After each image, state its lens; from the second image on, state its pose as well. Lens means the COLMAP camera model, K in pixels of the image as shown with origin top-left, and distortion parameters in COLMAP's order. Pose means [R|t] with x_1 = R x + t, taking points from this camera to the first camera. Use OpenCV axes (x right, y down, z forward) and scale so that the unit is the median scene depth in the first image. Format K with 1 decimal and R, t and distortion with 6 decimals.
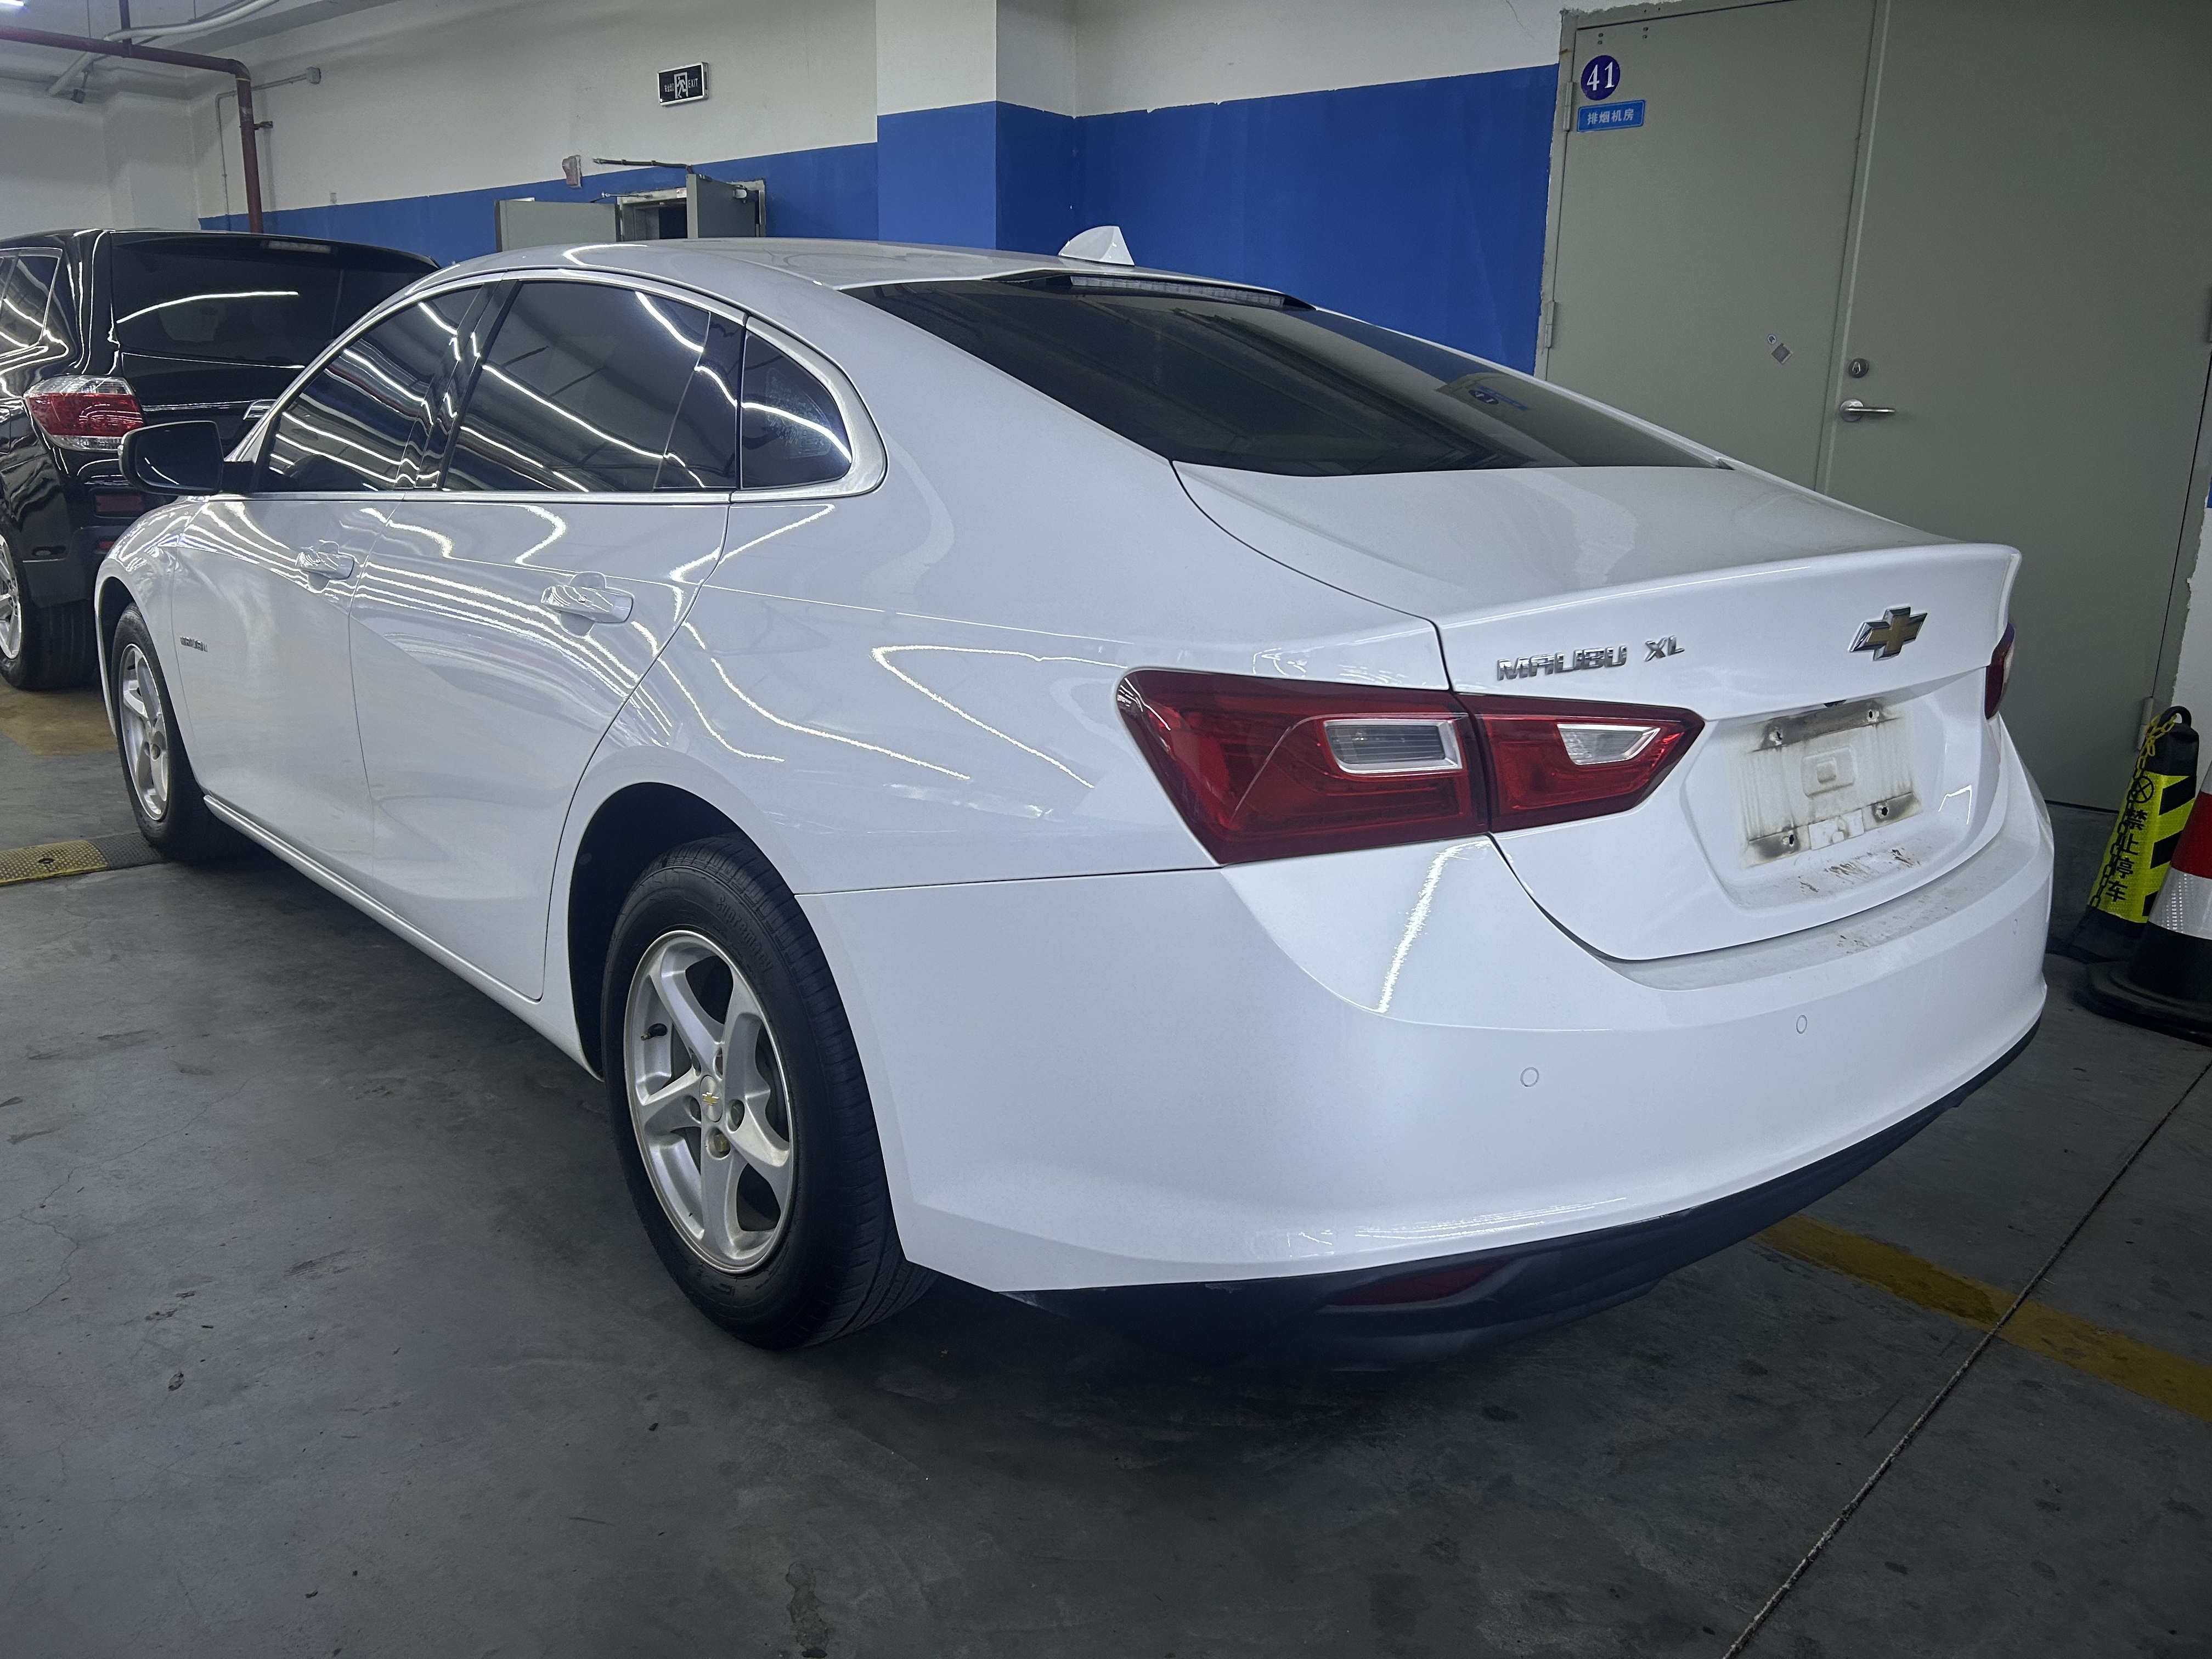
lens RADIAL K [[1687.3, 0, 1114.2], [0, 1687.3, 822.5], [0, 0, 1]] dist [0.056553, -0.061524]
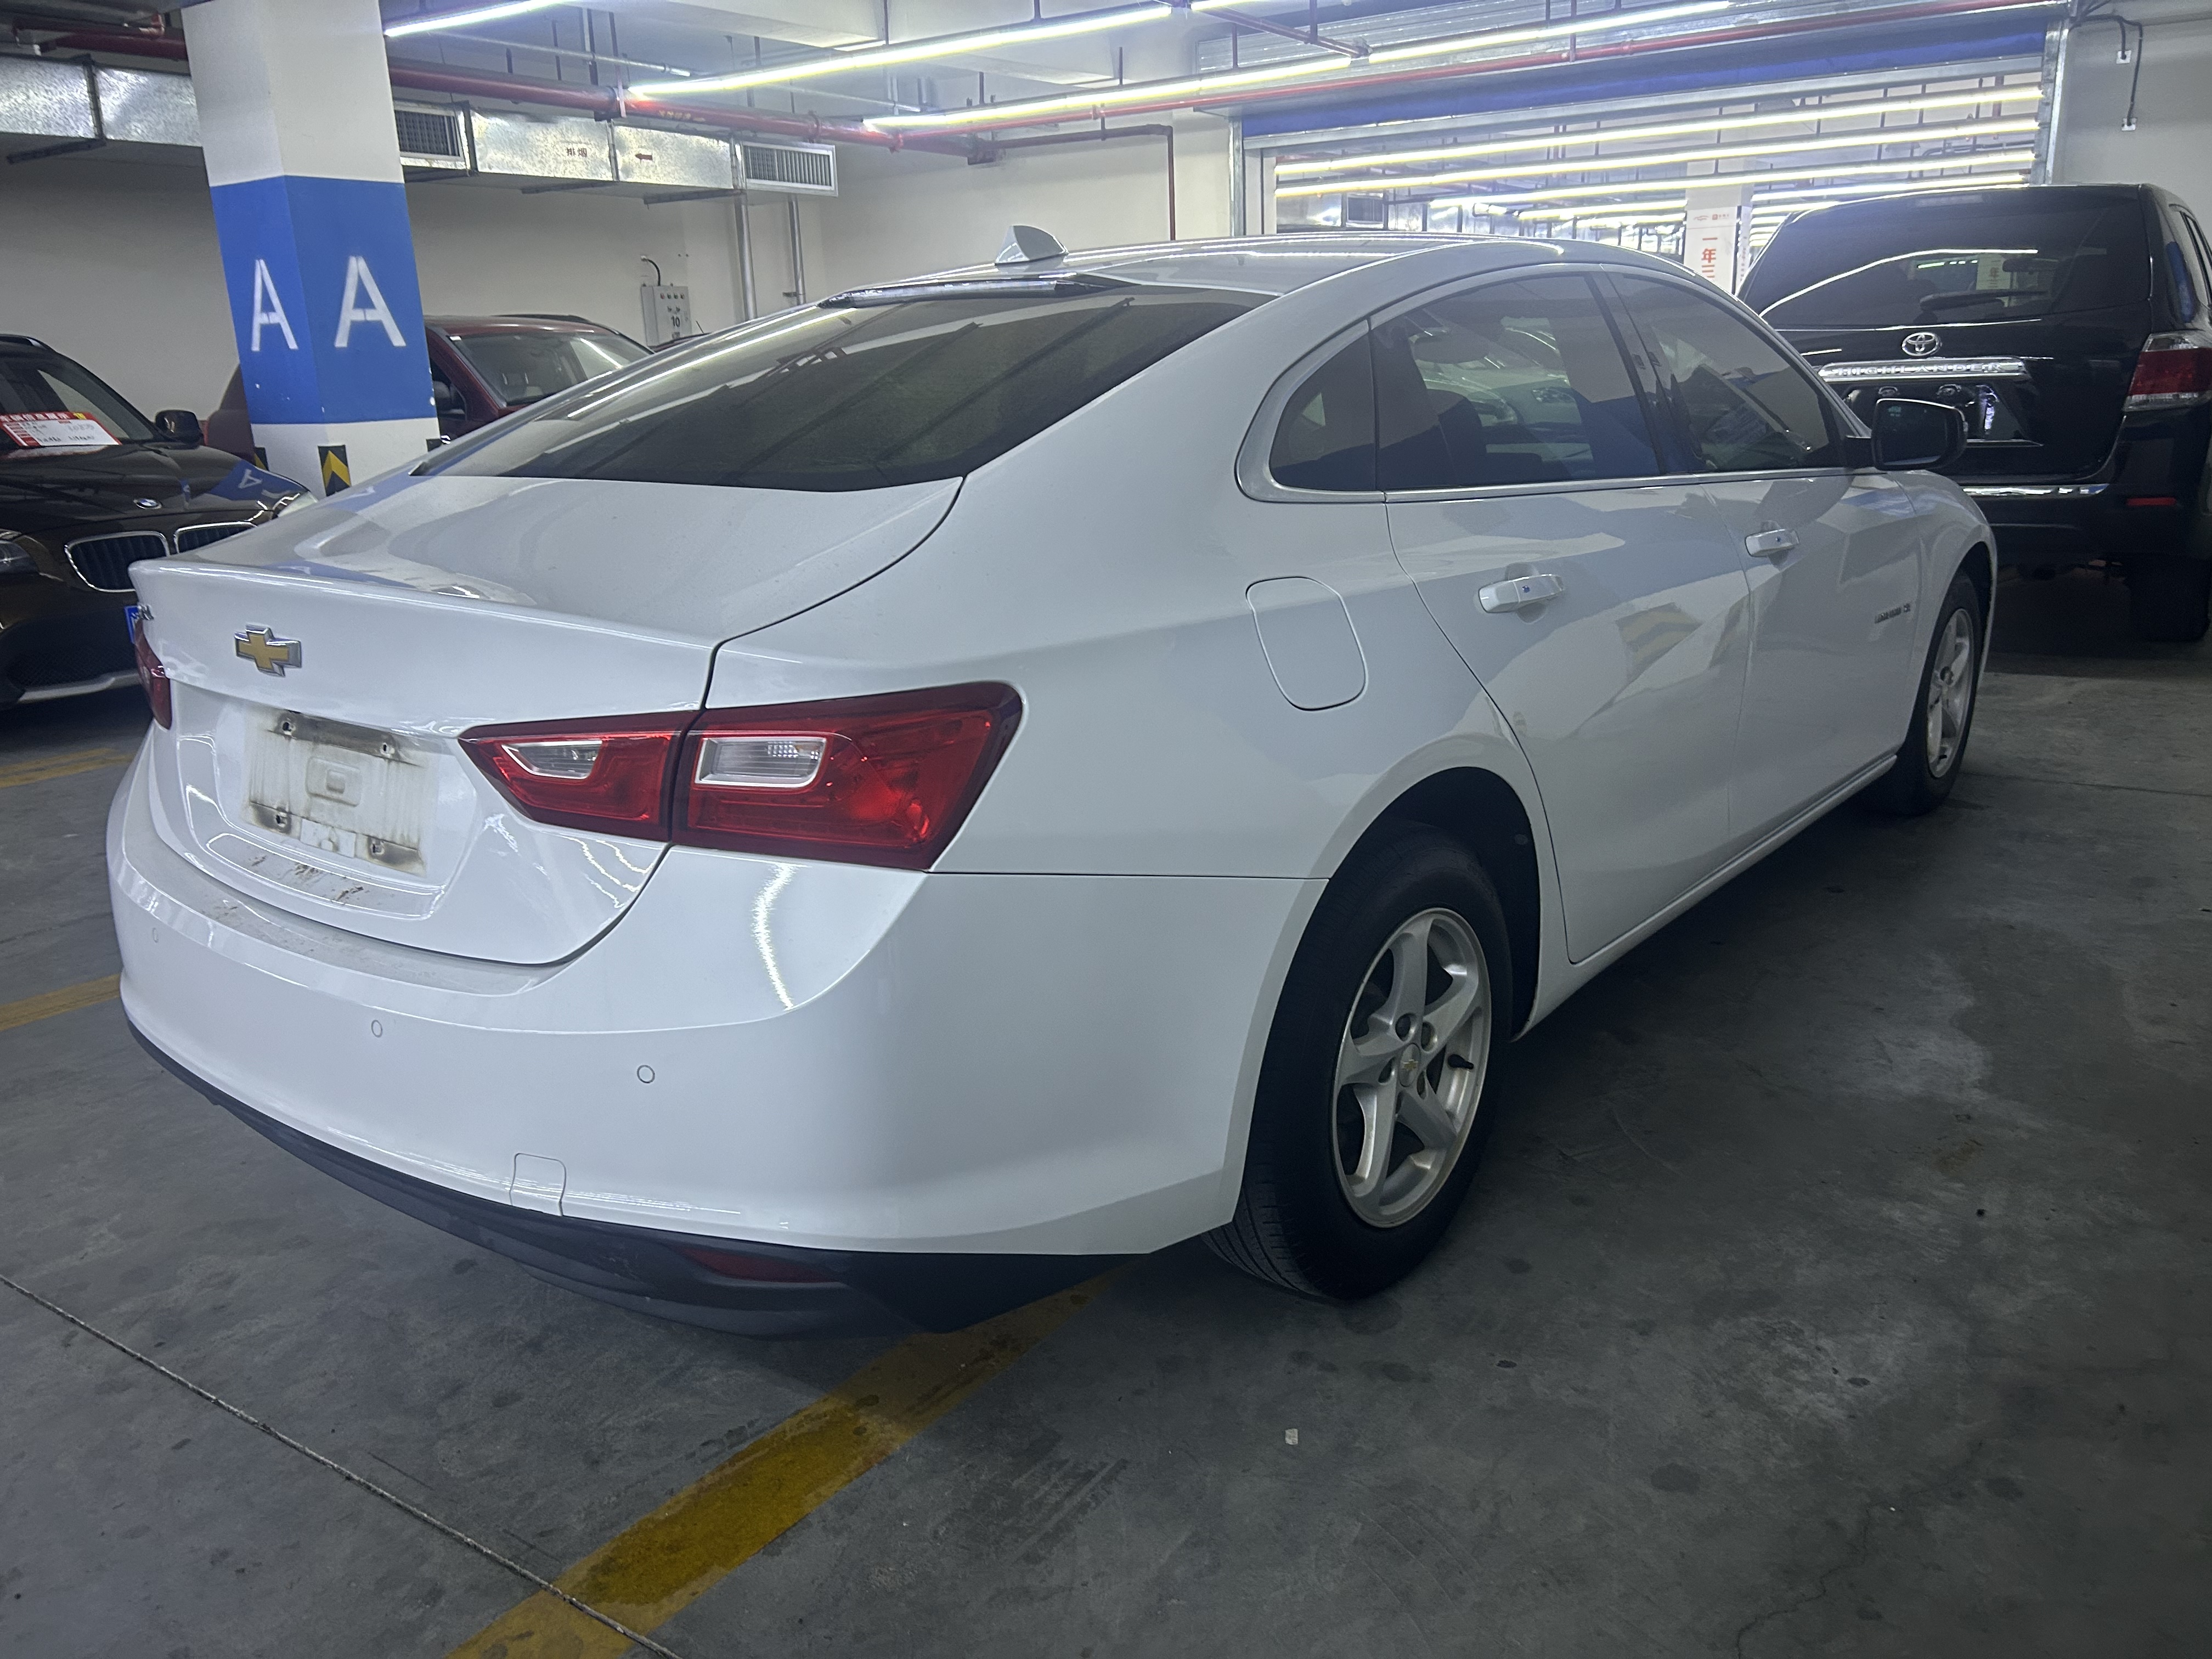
lens RADIAL K [[1673.8, 0, 1078.3], [0, 1673.8, 833.0], [0, 0, 1]] dist [0.040168, -0.035300]
pose [[0.147331, 0.242990, -0.958775, 1.453240], [-0.200148, 0.956624, 0.211689, -0.302935], [0.968625, 0.160708, 0.189574, 1.228914]]
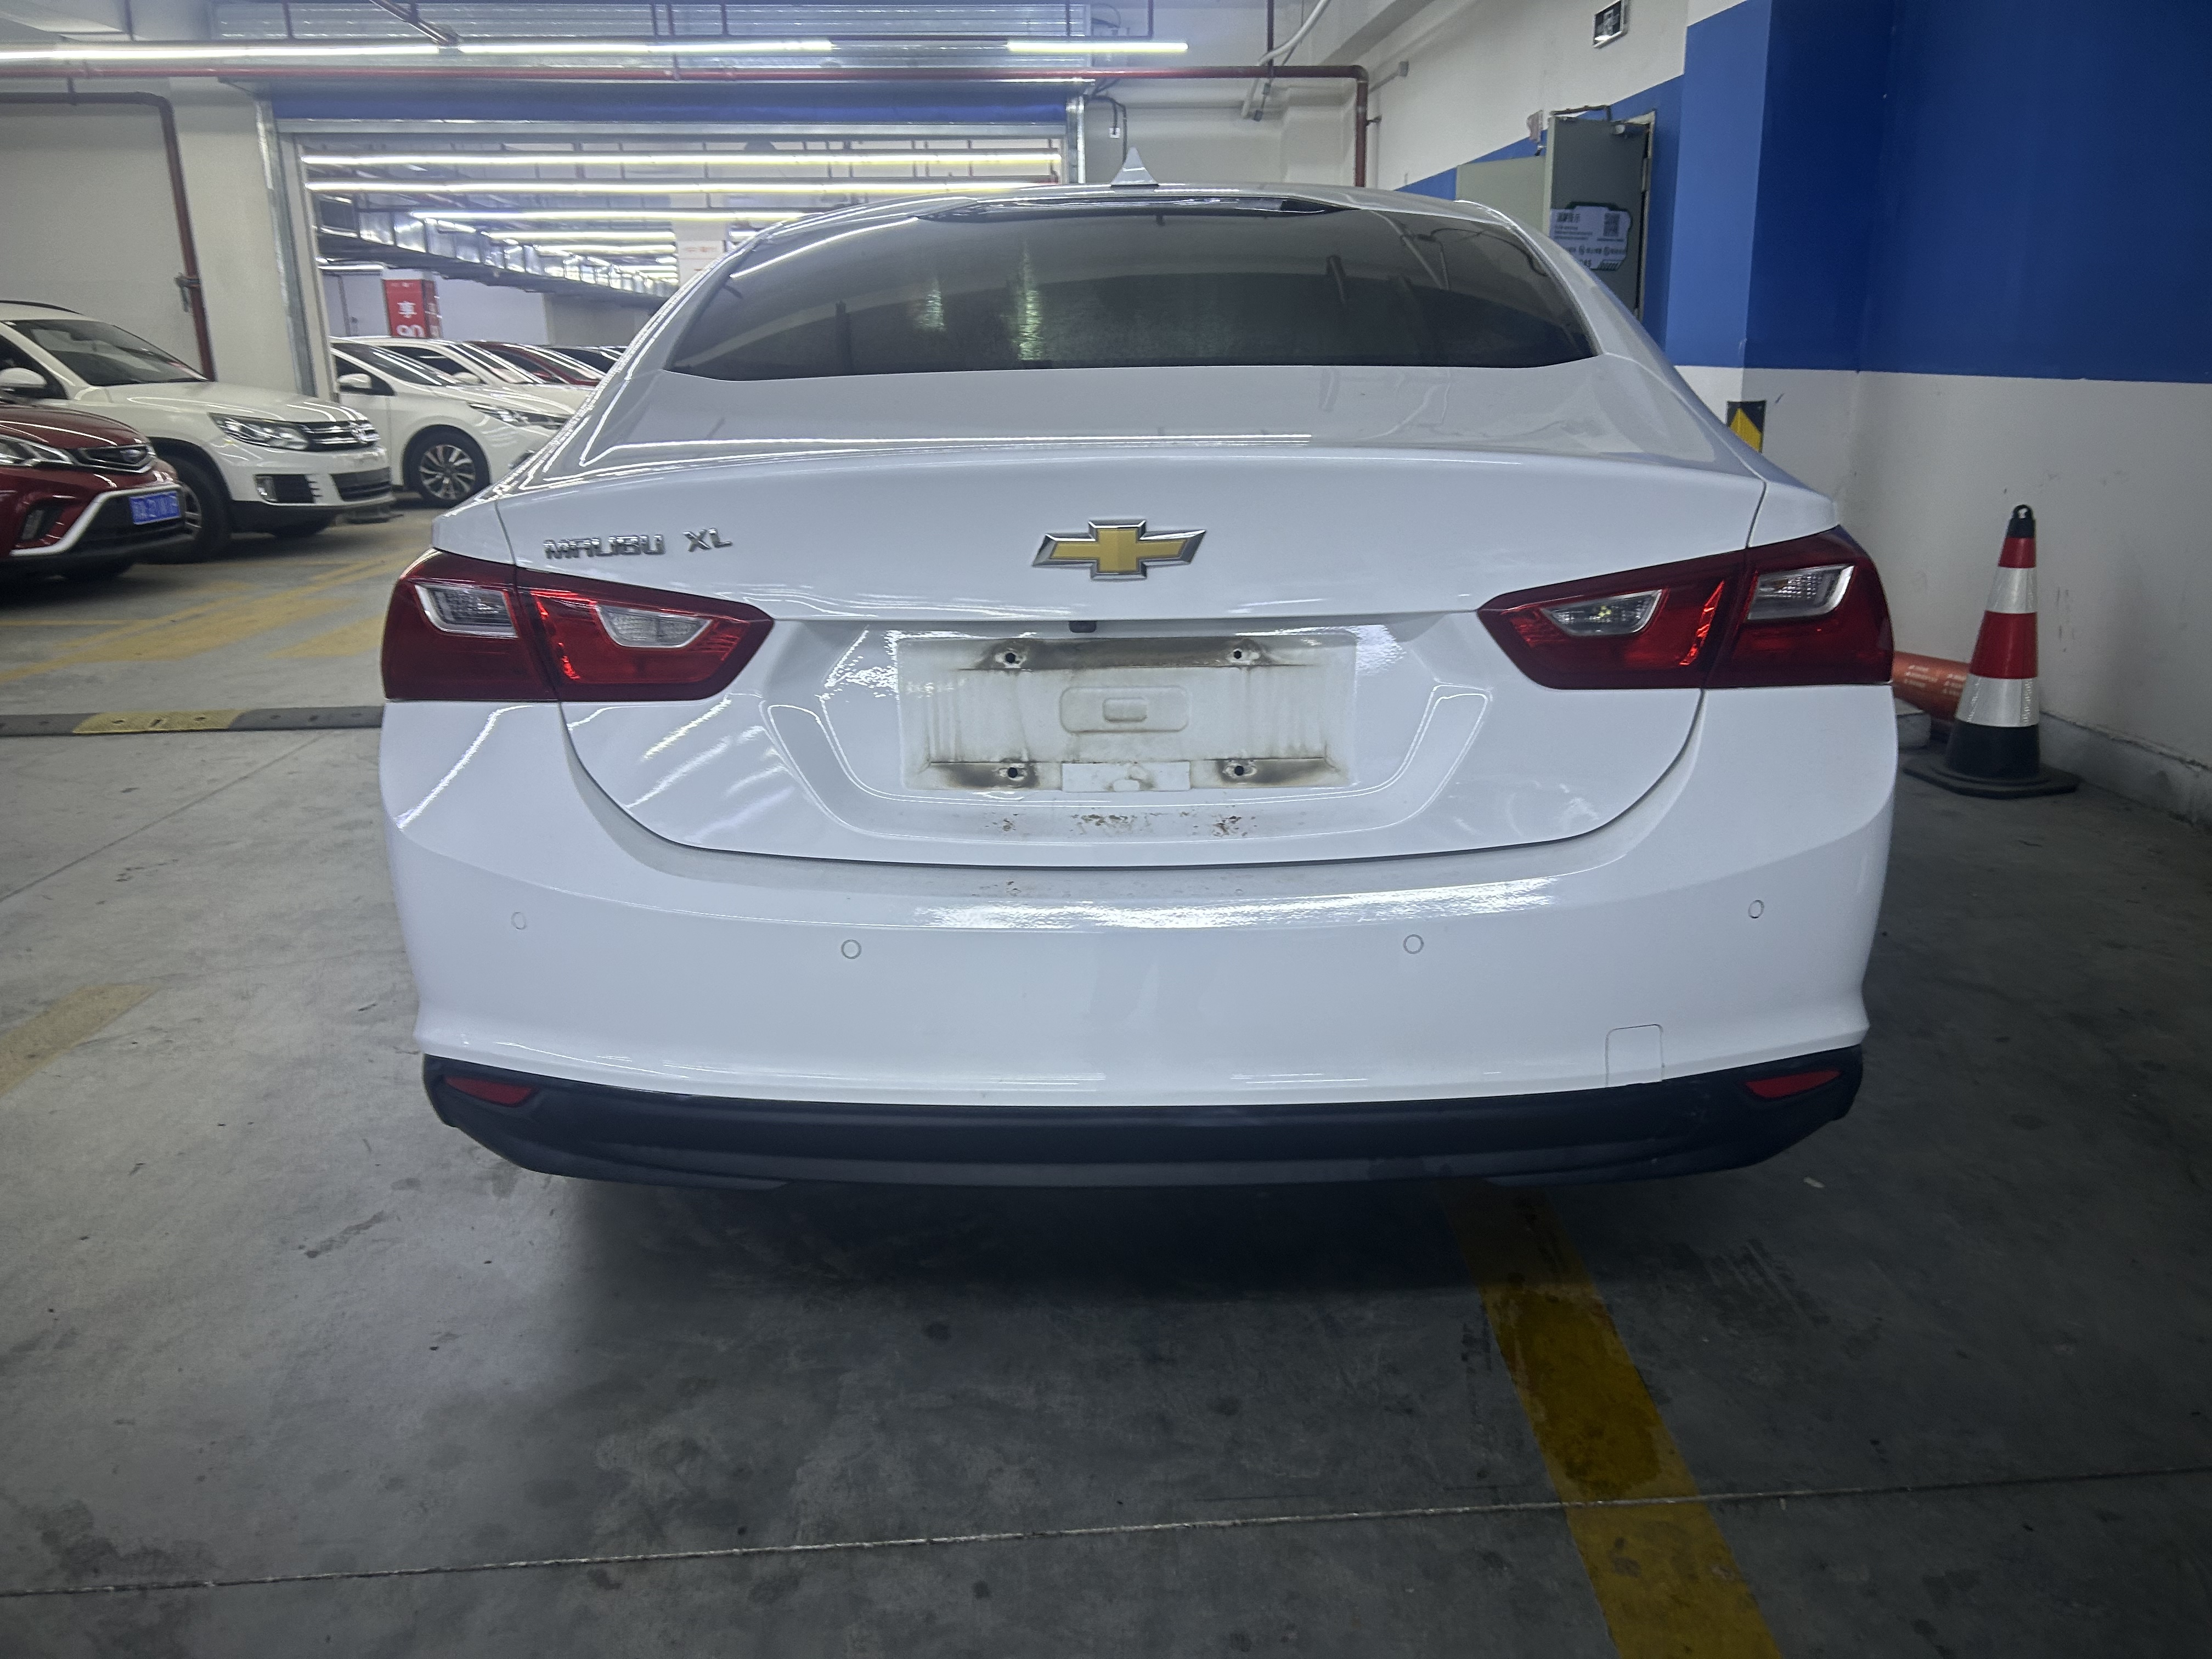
lens RADIAL K [[1687.3, 0, 1114.2], [0, 1687.3, 822.5], [0, 0, 1]] dist [0.056553, -0.061524]
pose [[0.724661, 0.144840, -0.673712, 0.993123], [-0.130794, 0.988799, 0.071895, -0.033853], [0.676579, 0.036018, 0.735489, 0.353092]]
